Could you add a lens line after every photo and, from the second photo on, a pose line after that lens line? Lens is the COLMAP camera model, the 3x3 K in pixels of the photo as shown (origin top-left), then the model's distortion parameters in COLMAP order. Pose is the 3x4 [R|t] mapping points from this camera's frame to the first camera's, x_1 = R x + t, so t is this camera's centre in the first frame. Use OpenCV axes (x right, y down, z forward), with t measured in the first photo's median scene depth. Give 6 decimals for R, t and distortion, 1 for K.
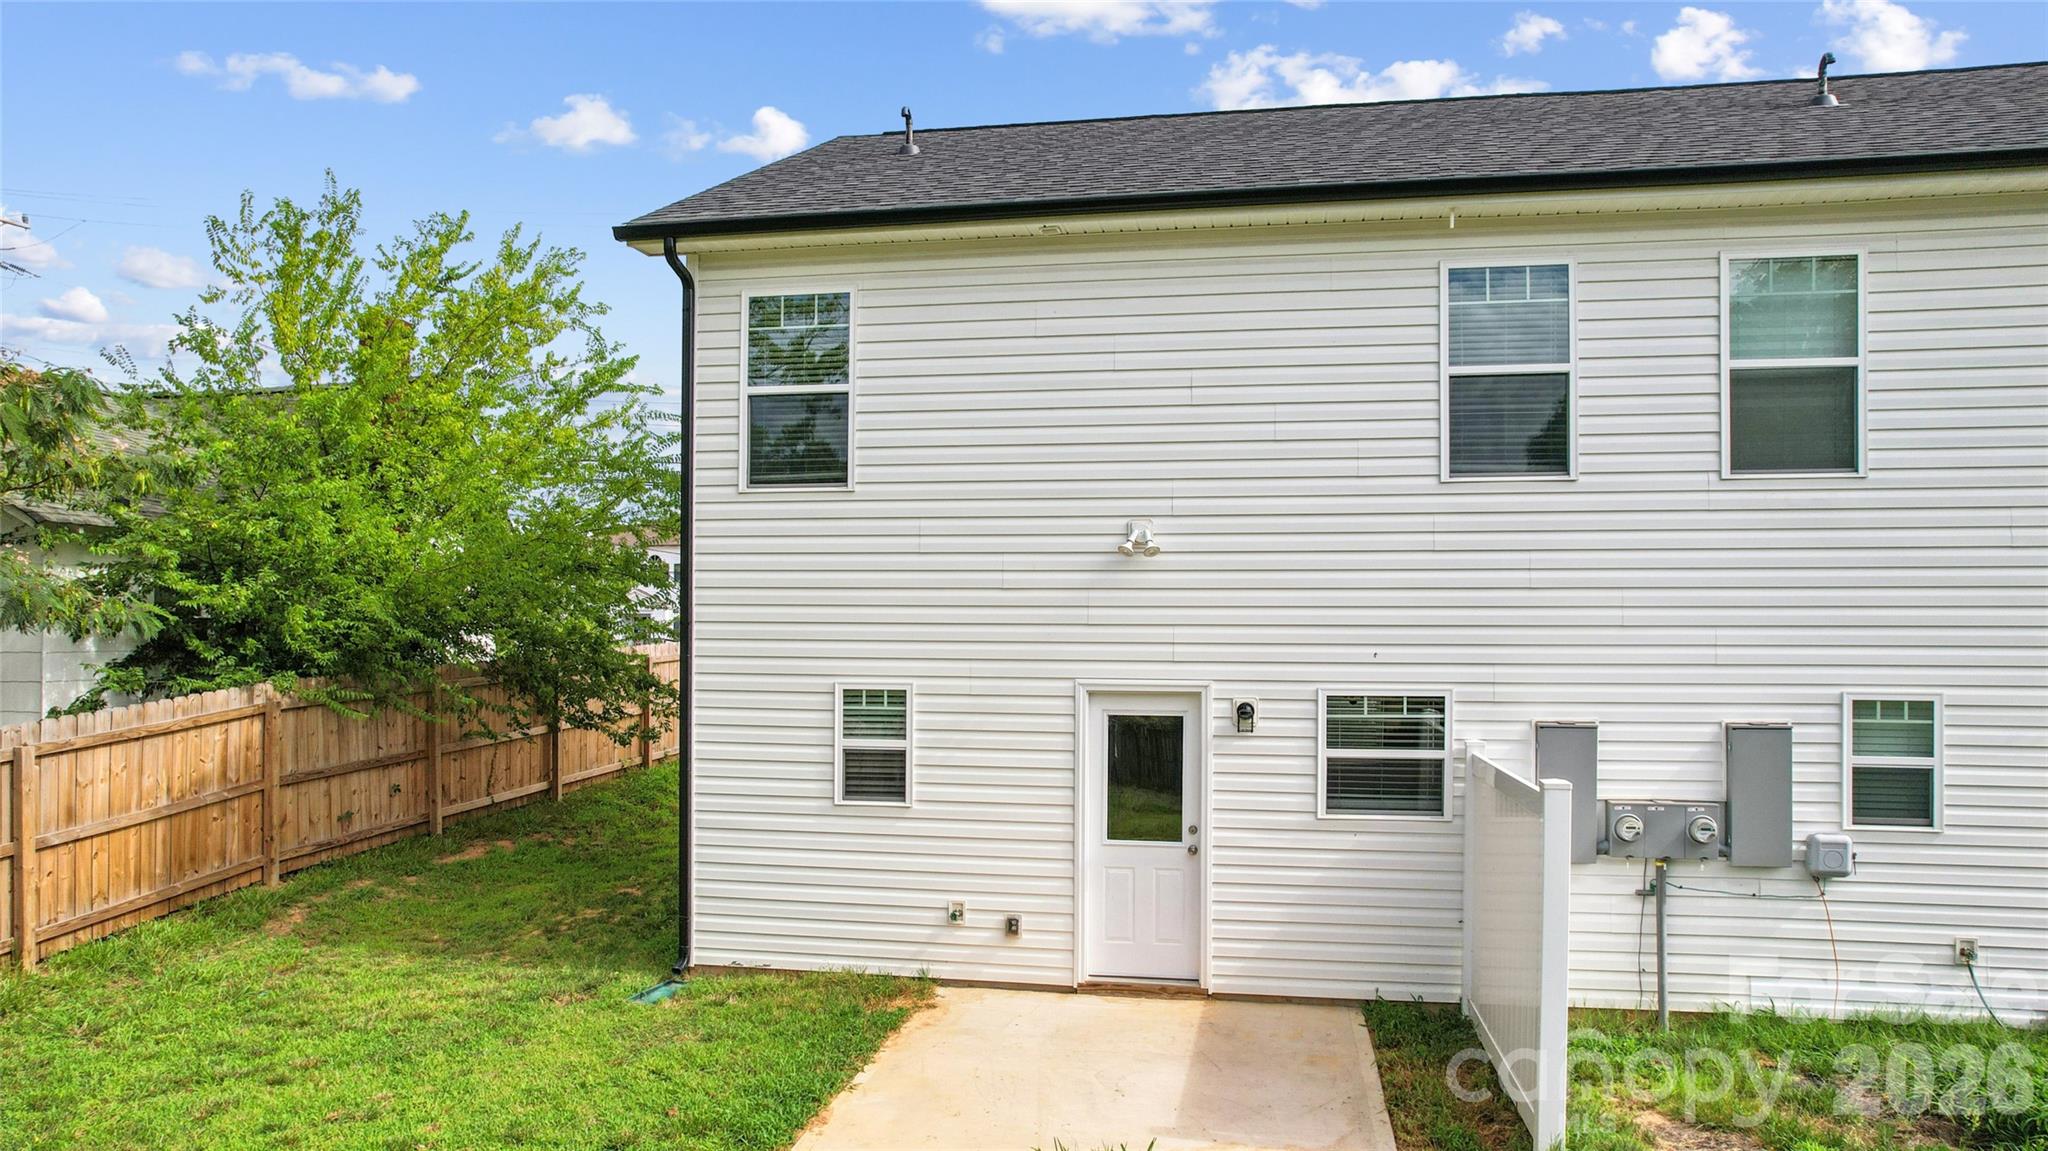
lens RADIAL K [[1314.6, 0, 1024.0], [0, 1314.6, 575.5], [0, 0, 1]] dist [-0.069706, 0.057169]
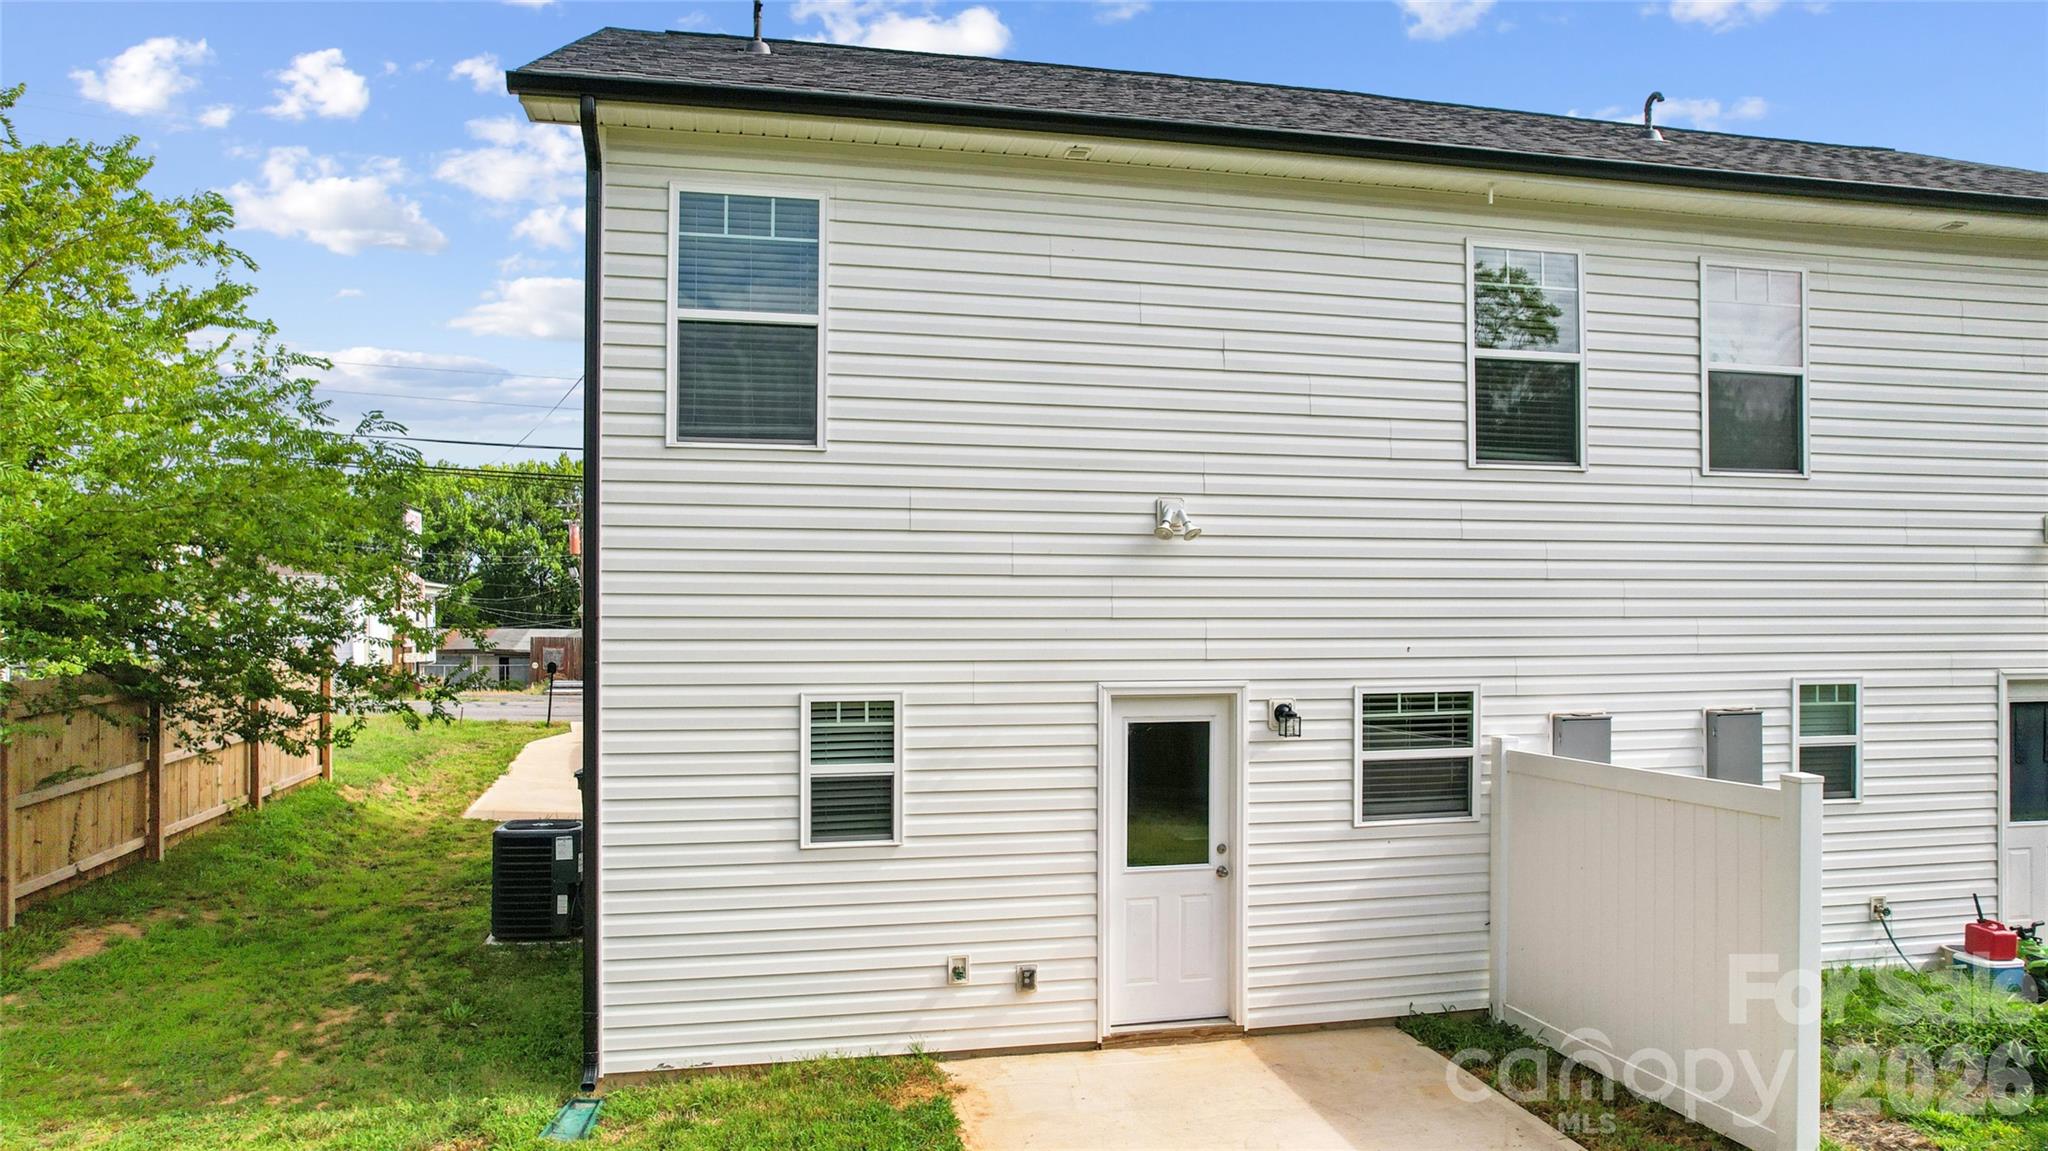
lens RADIAL K [[1324.3, 0, 1036.9], [0, 1324.3, 581.7], [0, 0, 1]] dist [-0.078578, 0.065658]
pose [[0.921017, 0.006779, 0.389463, -0.339239], [-0.008799, 0.999956, 0.003403, 0.011107], [-0.389423, -0.006561, 0.921036, 0.228633]]
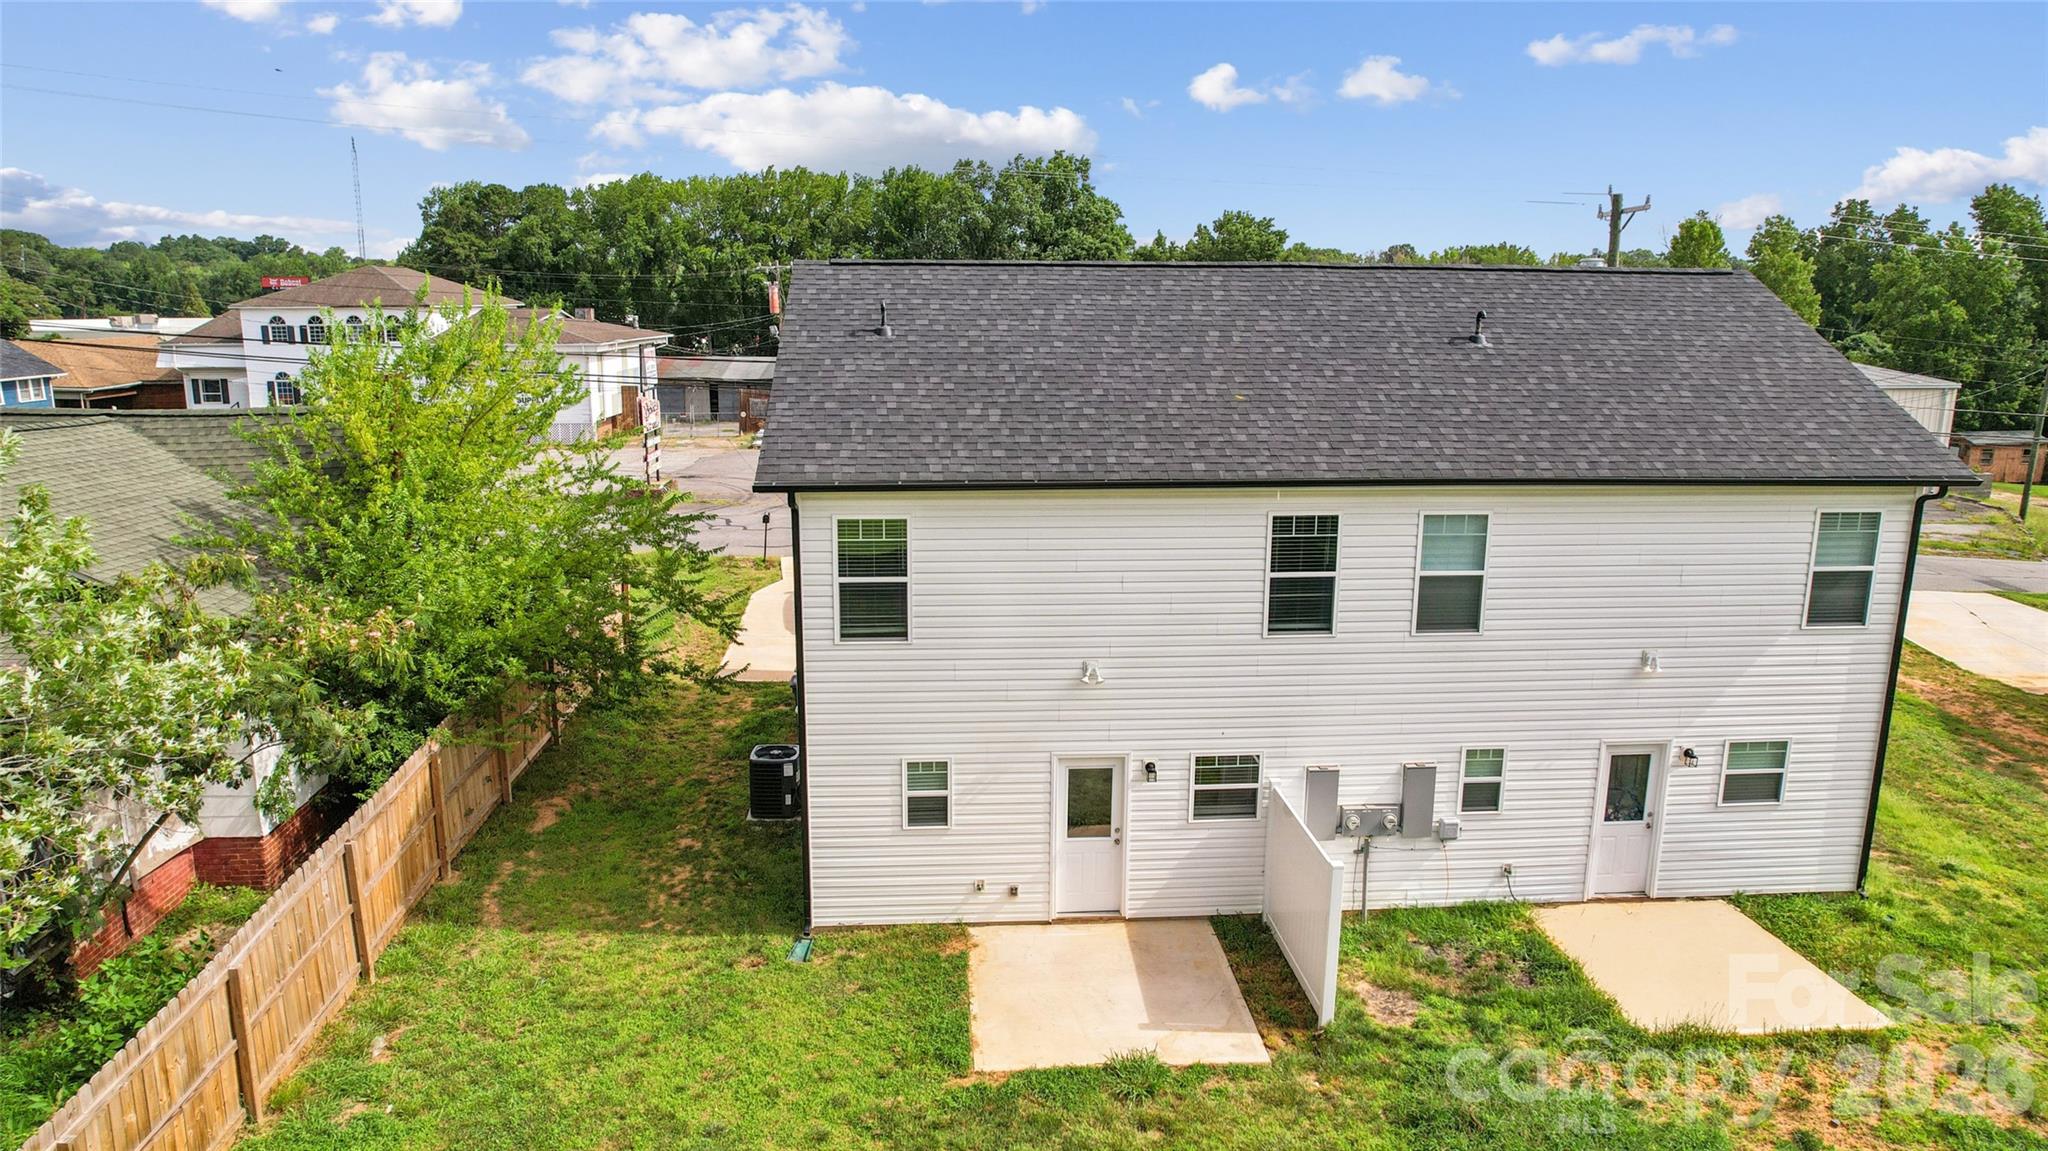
lens RADIAL K [[1317.1, 0, 1024.0], [0, 1317.1, 530.8], [0, 0, 1]] dist [-0.040929, -0.000360]
pose [[0.969343, -0.041318, 0.242213, -0.399216], [-0.009391, 0.978810, 0.204553, -0.553391], [-0.245532, -0.200557, 0.948415, -0.544302]]
